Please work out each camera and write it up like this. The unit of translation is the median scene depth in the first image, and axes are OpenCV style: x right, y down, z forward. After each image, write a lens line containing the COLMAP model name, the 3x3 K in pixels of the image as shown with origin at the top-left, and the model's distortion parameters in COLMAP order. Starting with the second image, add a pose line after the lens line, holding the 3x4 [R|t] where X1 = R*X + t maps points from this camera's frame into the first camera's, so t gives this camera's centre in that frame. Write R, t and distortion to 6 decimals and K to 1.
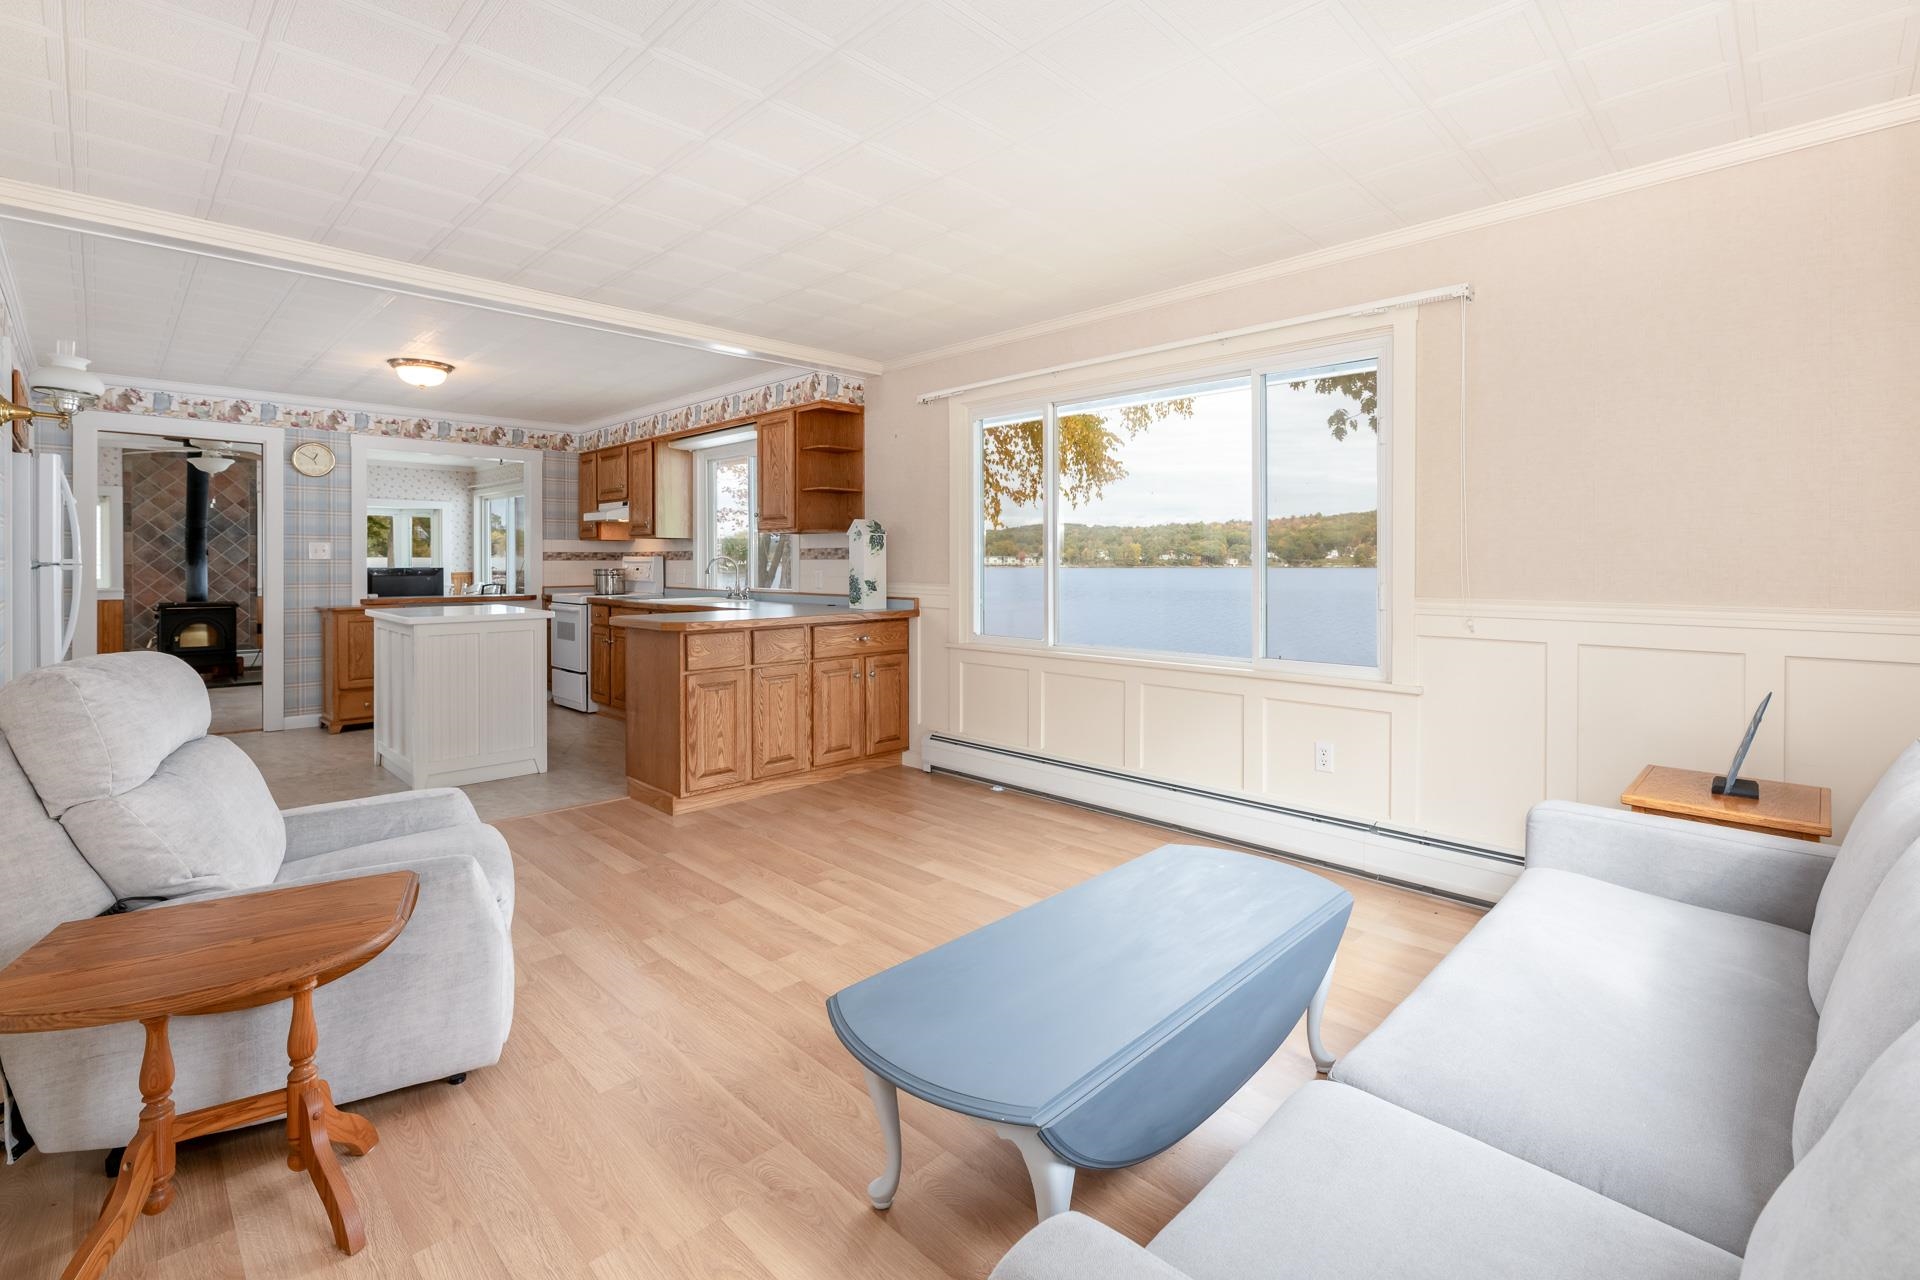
lens RADIAL K [[852.0, 0, 964.6], [0, 852.0, 567.6], [0, 0, 1]] dist [0.000680, 0.000045]
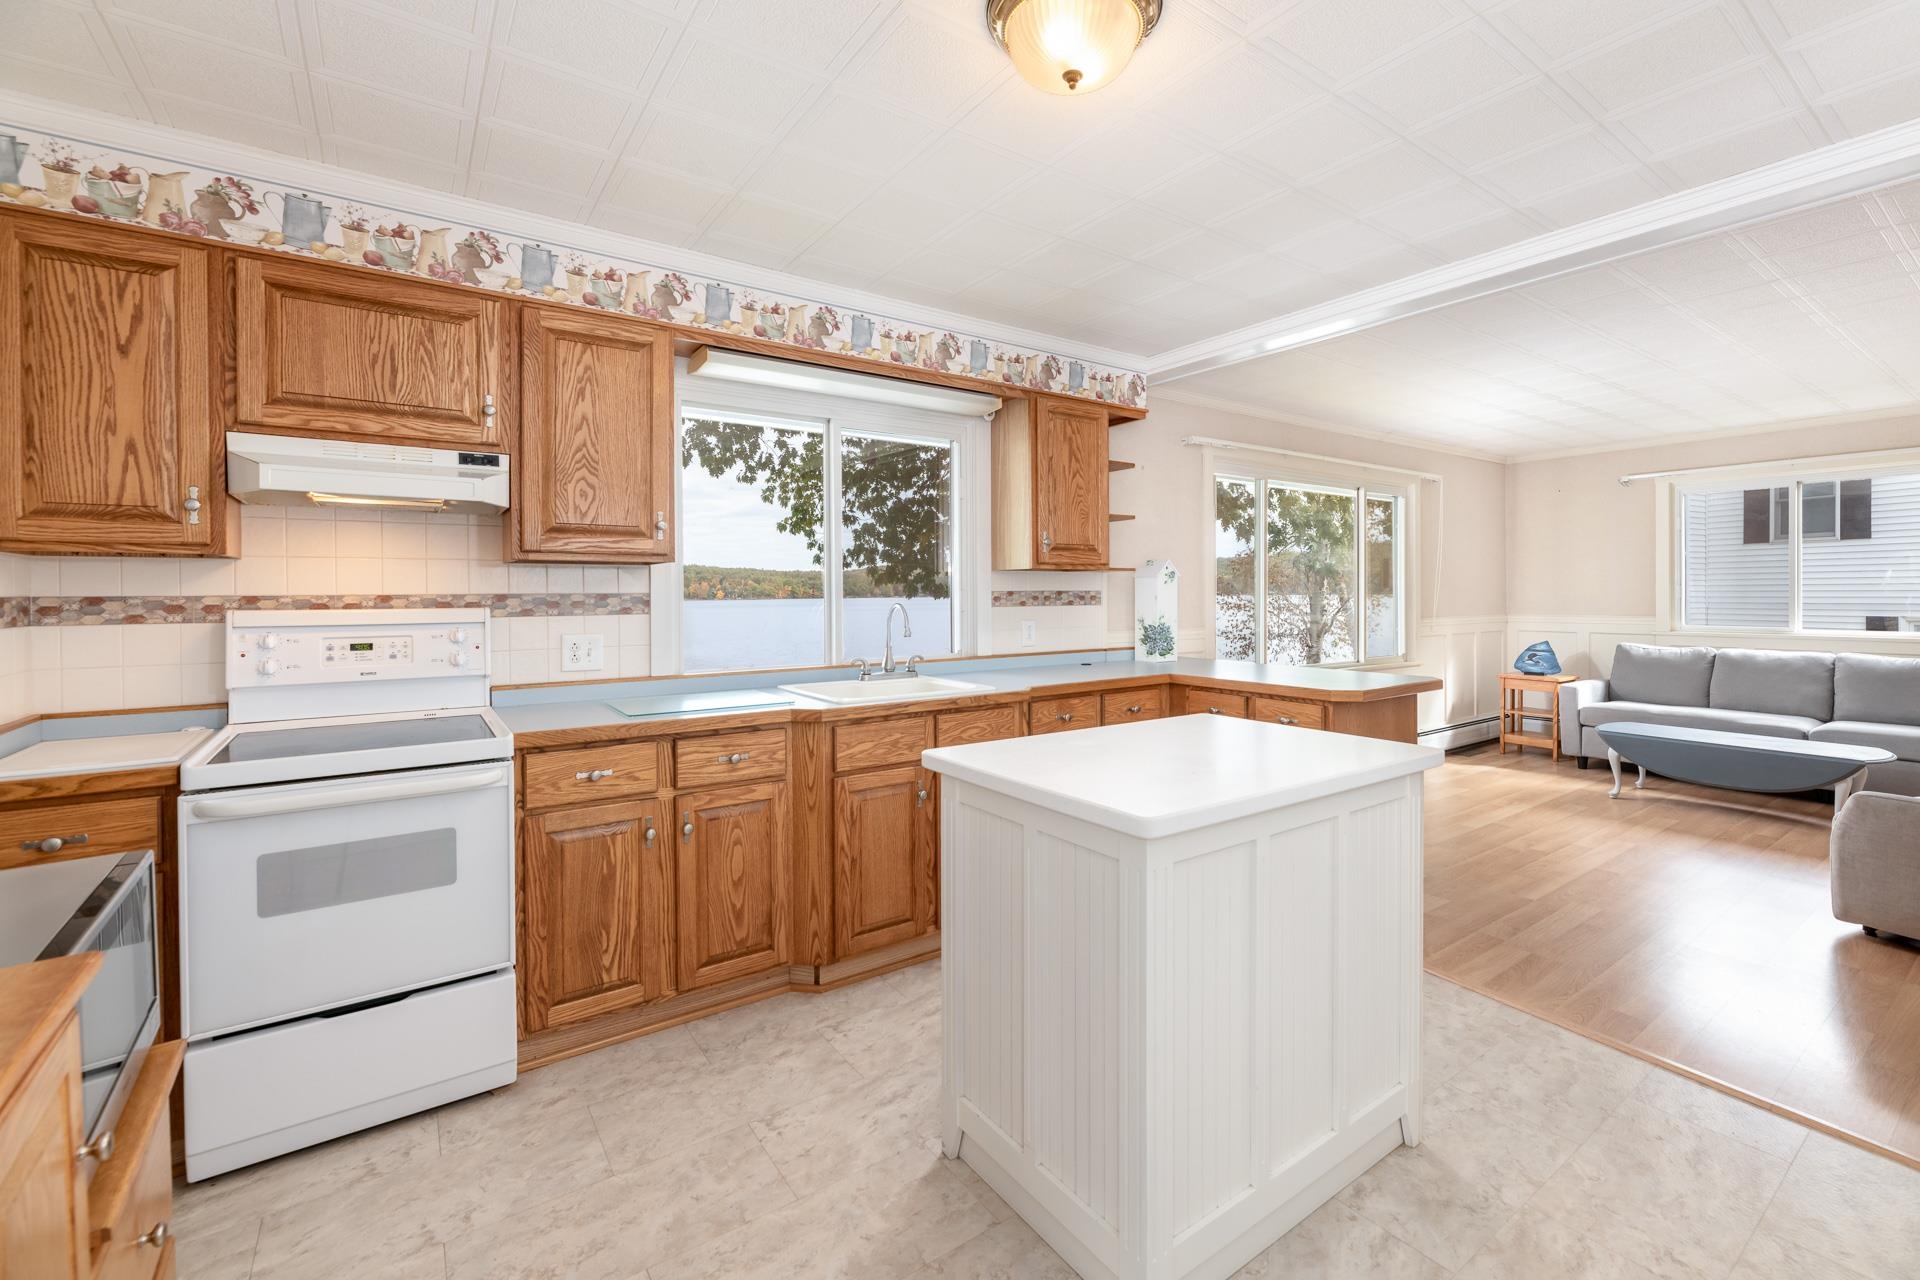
lens RADIAL K [[867.0, 0, 957.4], [0, 867.0, 591.8], [0, 0, 1]] dist [-0.003057, -0.000590]
pose [[0.151766, -0.002525, 0.988413, -1.367587], [0.011781, 0.999930, 0.000745, -0.033746], [-0.988346, 0.011531, 0.151785, 1.417866]]
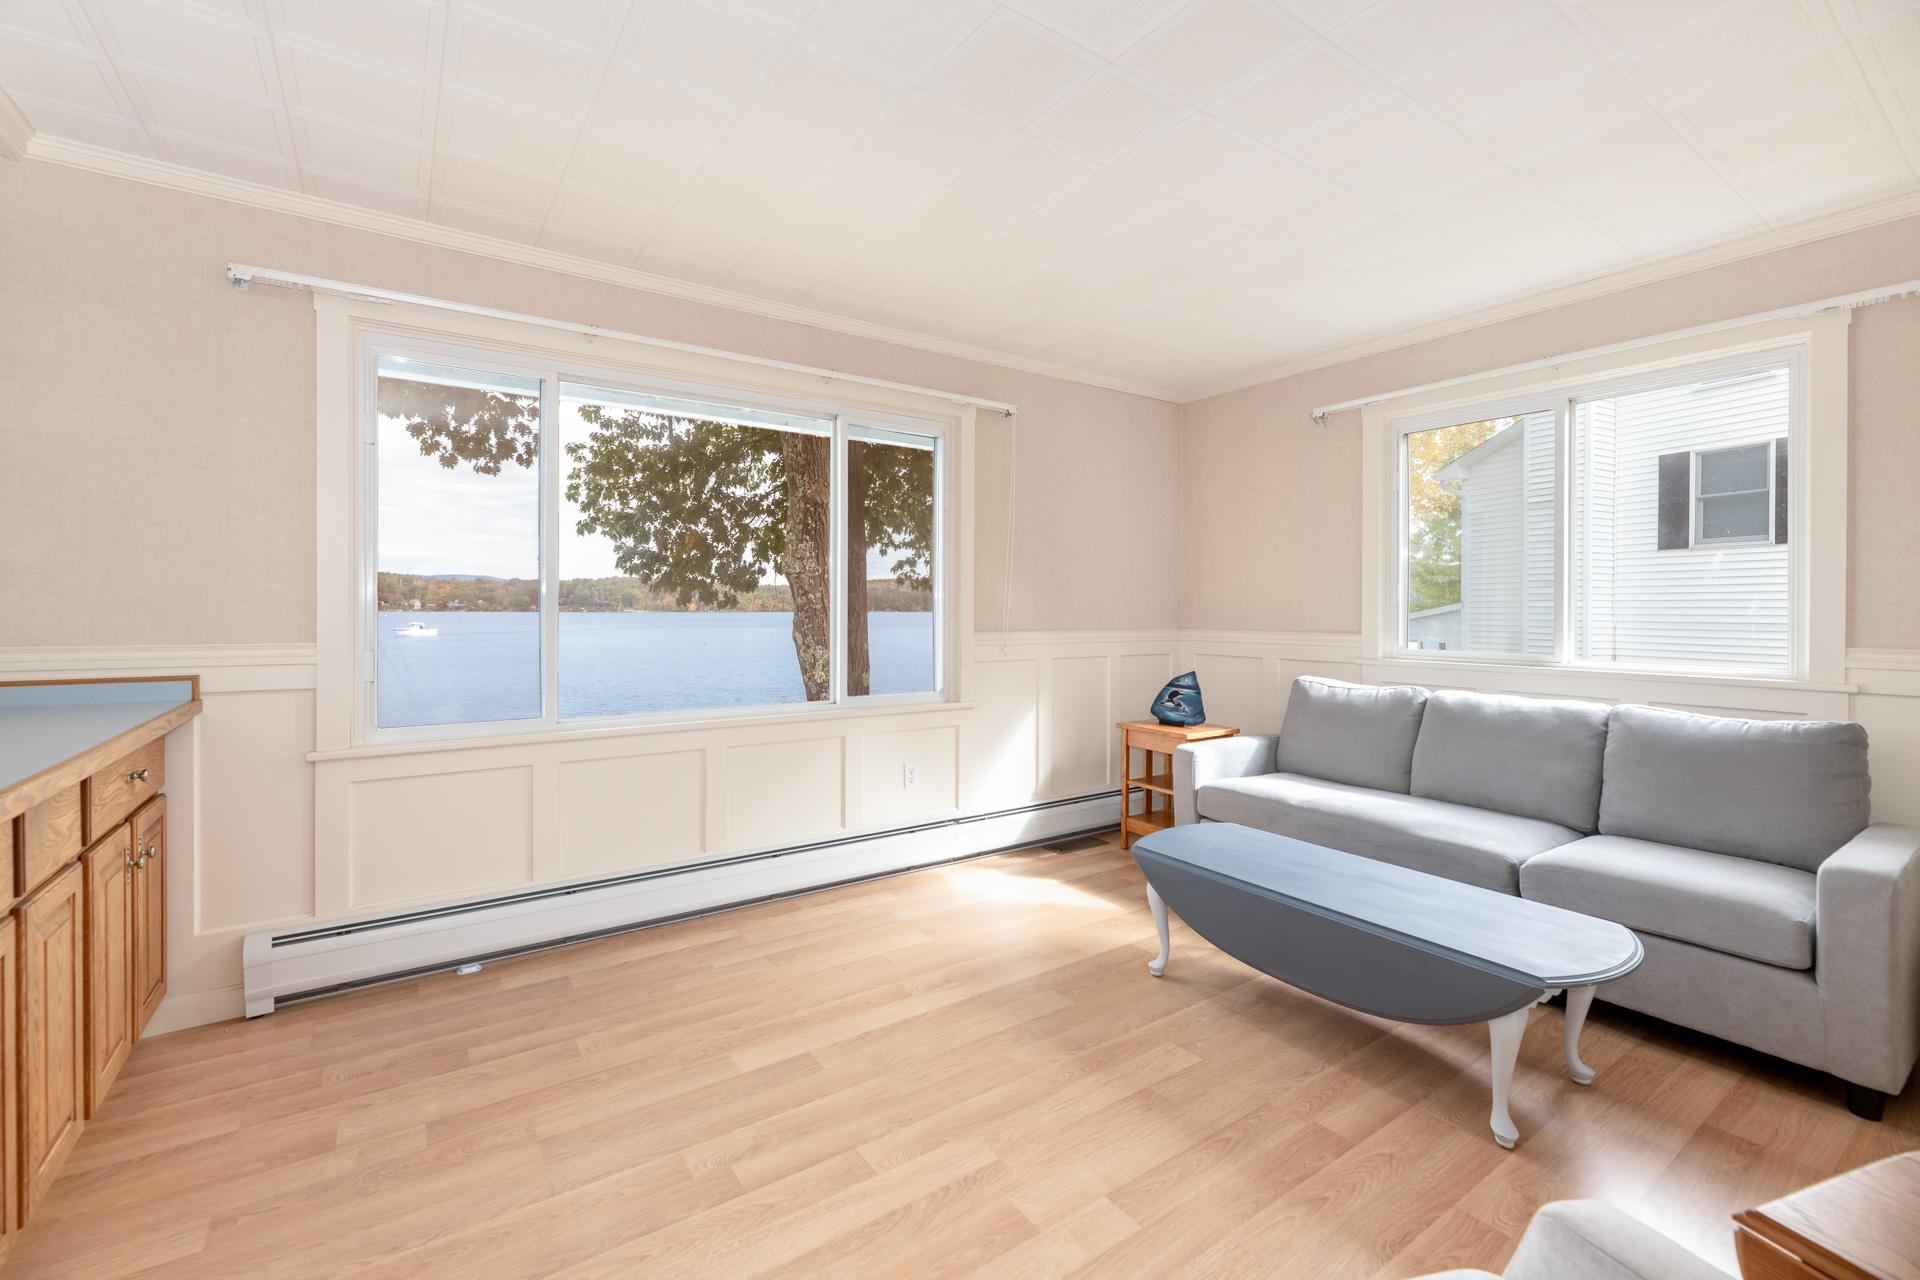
lens RADIAL K [[813.5, 0, 958.0], [0, 813.5, 613.3], [0, 0, 1]] dist [-0.001298, -0.000160]
pose [[0.183606, -0.004535, 0.982989, -0.602067], [0.002666, 0.999988, 0.004115, -0.000655], [-0.982996, 0.001865, 0.183616, 0.687135]]
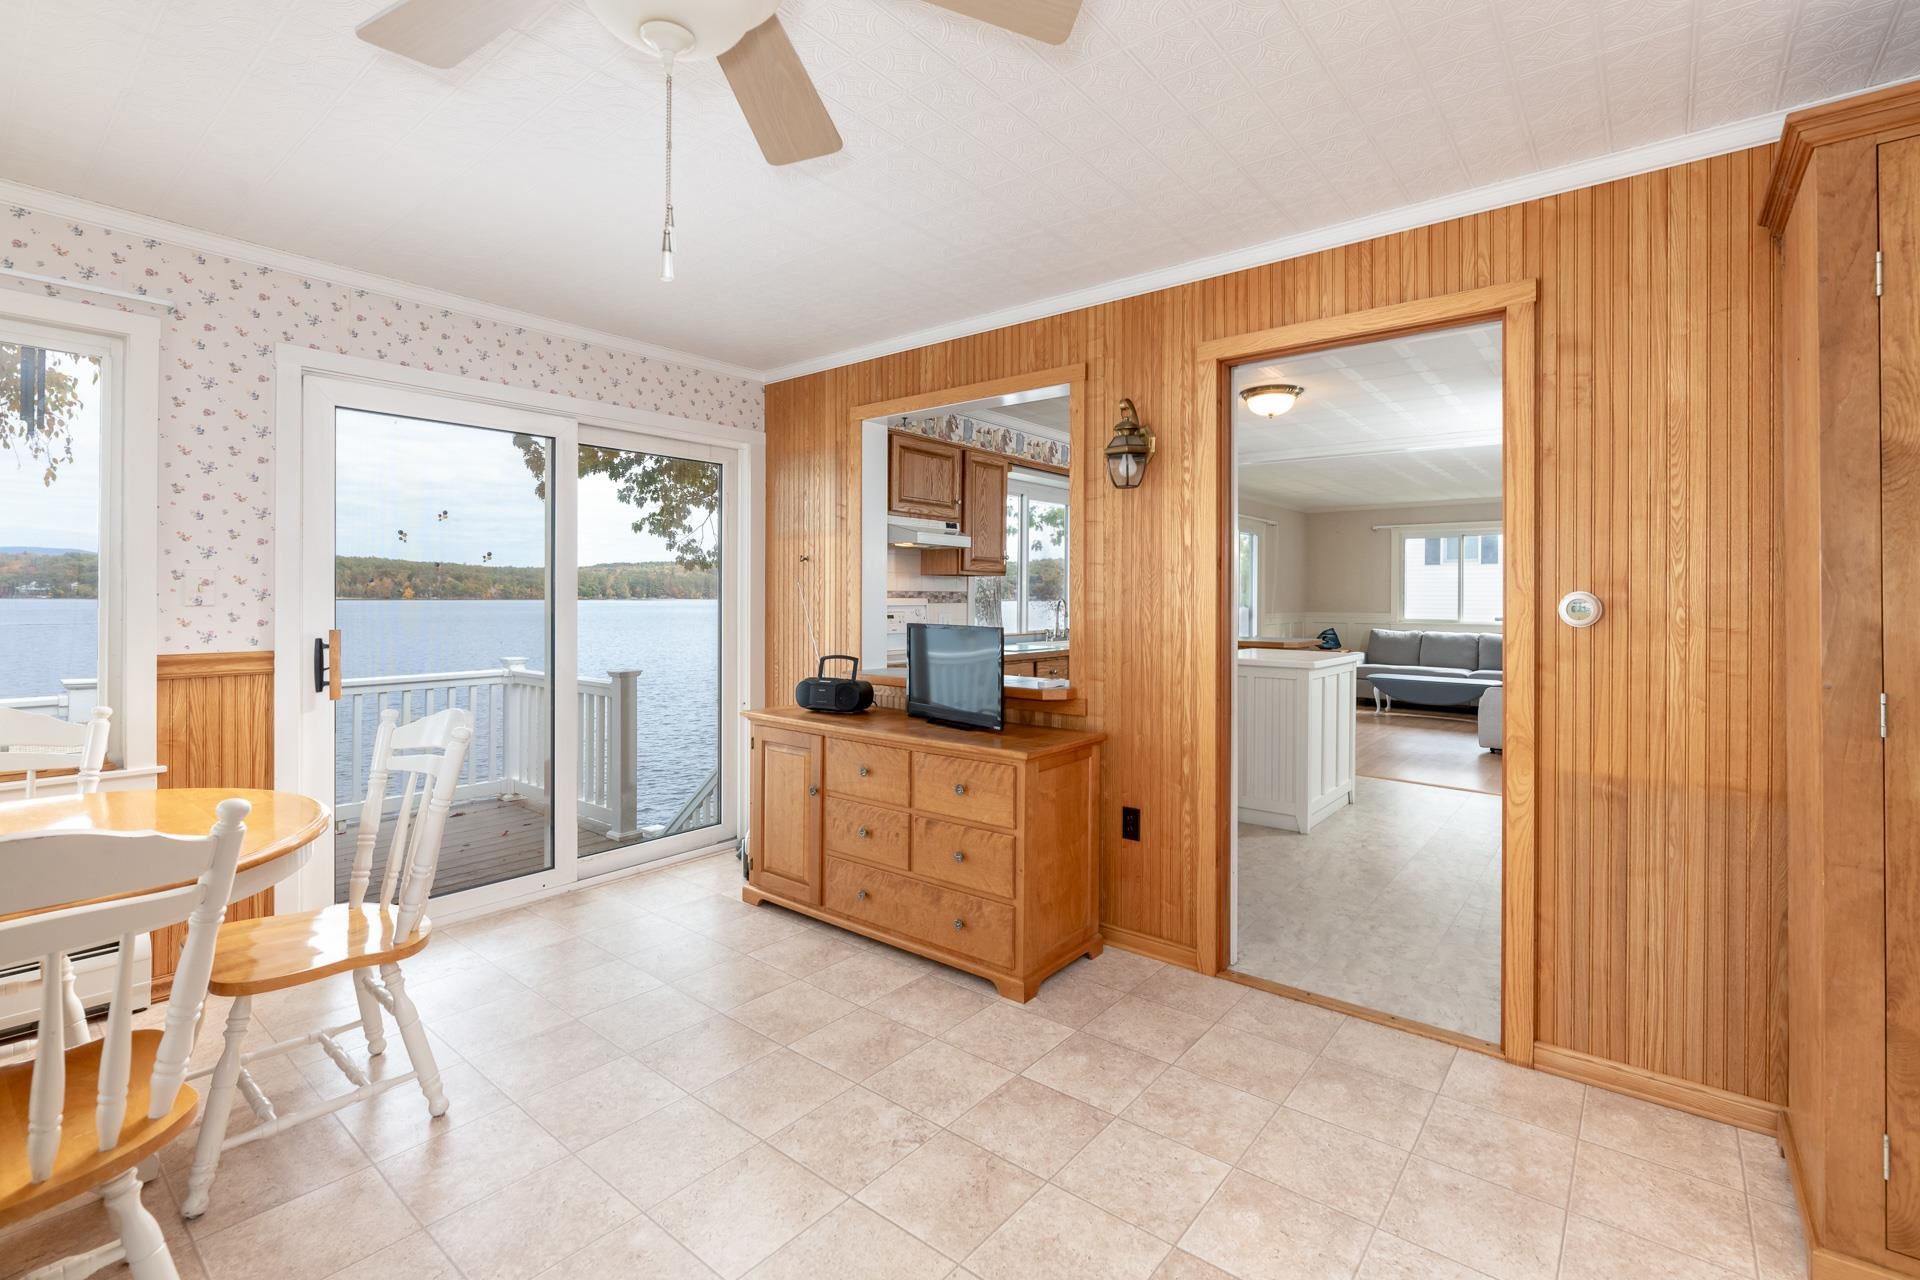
lens RADIAL K [[862.0, 0, 965.7], [0, 862.0, 614.9], [0, 0, 1]] dist [0.000119, 0.000029]
pose [[-0.107577, -0.026127, 0.993853, -2.081500], [-0.001920, 0.999658, 0.026072, -0.033499], [-0.994195, 0.000896, -0.107591, 1.968588]]
